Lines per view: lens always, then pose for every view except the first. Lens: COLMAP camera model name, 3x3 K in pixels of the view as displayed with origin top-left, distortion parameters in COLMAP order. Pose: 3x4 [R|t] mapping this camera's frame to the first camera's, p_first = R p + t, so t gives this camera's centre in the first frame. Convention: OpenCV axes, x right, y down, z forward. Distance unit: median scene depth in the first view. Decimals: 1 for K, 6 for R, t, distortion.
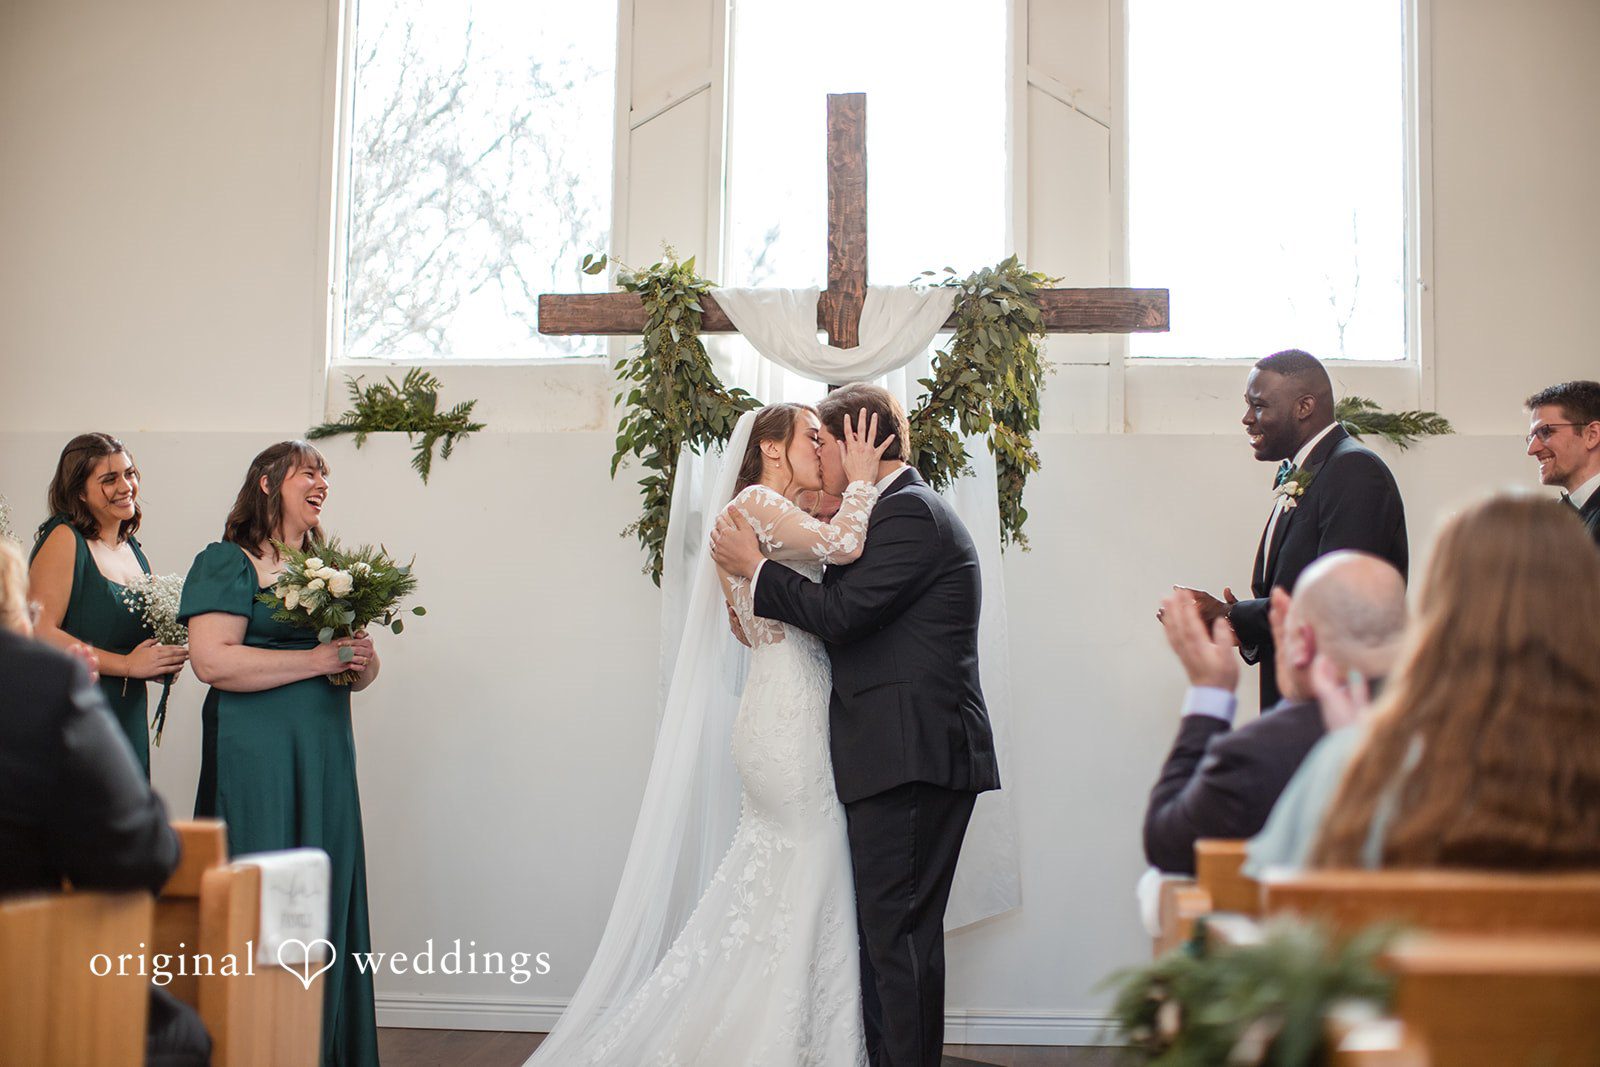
lens RADIAL K [[2447.4, 0, 800.0], [0, 2447.4, 533.5], [0, 0, 1]] dist [-0.139473, 0.797191]
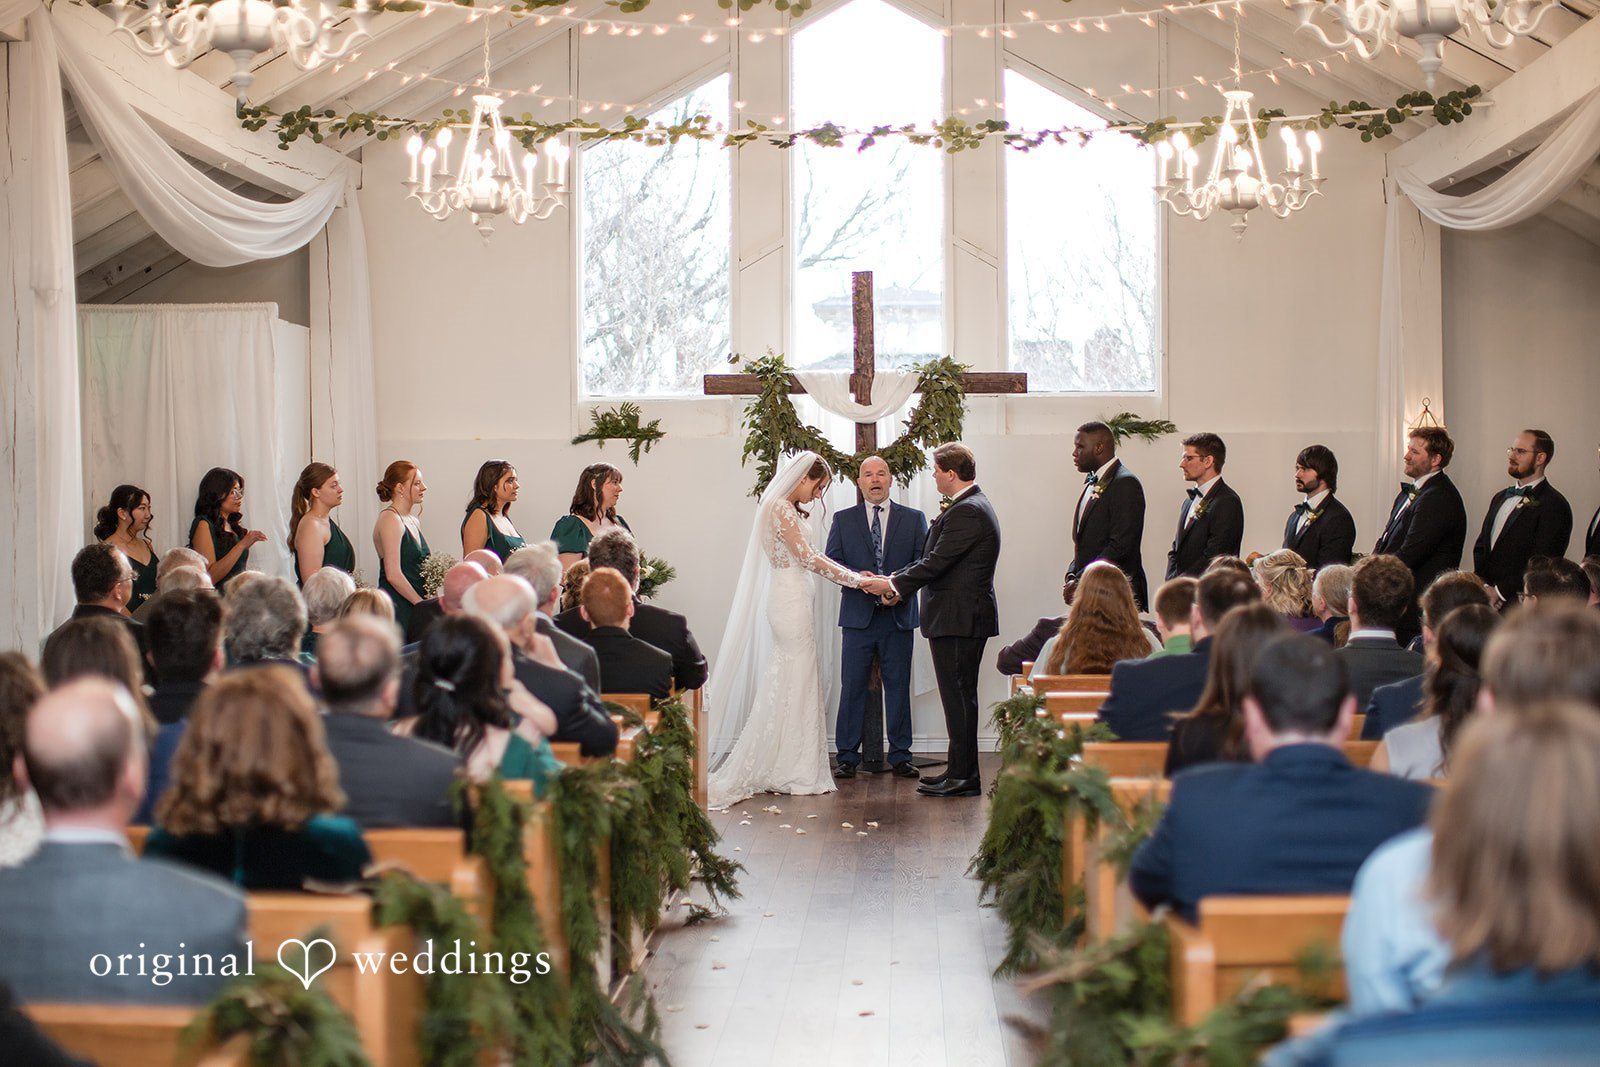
lens RADIAL K [[2447.4, 0, 800.0], [0, 2447.4, 533.5], [0, 0, 1]] dist [-0.139473, 0.797191]
pose [[0.999079, -0.019832, 0.038063, -0.110525], [0.016252, 0.995612, 0.092161, -0.154450], [-0.039724, -0.091457, 0.995016, -0.974634]]
